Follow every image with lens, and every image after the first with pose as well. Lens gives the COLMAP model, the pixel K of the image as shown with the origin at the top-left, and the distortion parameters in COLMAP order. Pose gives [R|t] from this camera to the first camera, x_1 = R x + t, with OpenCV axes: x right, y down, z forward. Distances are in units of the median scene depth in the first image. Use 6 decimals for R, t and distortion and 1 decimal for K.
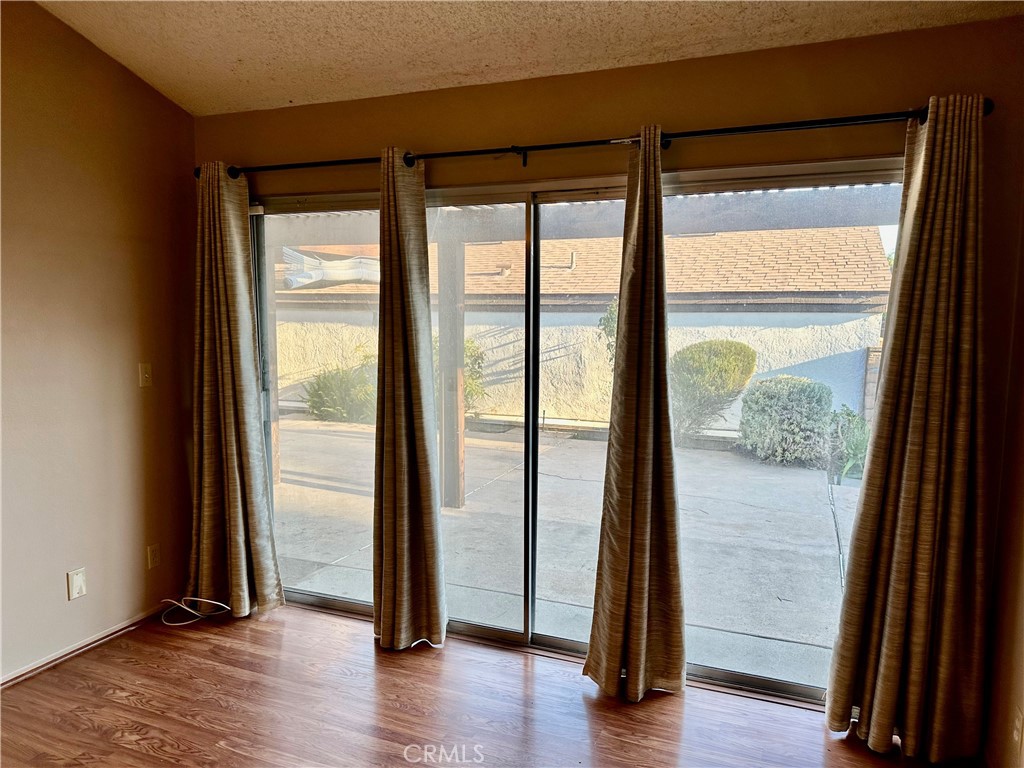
lens RADIAL K [[712.9, 0, 510.4], [0, 712.9, 390.5], [0, 0, 1]] dist [0.046955, -0.010364]
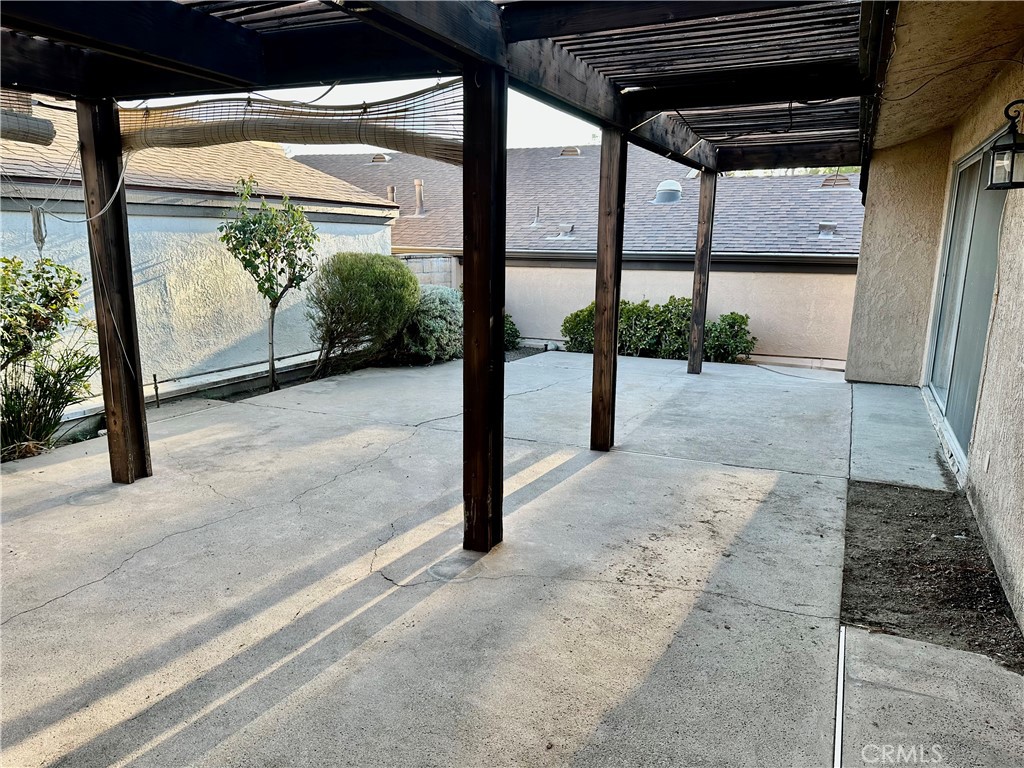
lens RADIAL K [[712.9, 0, 508.6], [0, 712.9, 386.4], [0, 0, 1]] dist [0.046955, -0.010364]
pose [[0.062685, -0.208444, 0.976023, -0.622319], [0.100013, 0.974336, 0.201660, -0.064987], [-0.993010, 0.084974, 0.081924, 0.703065]]
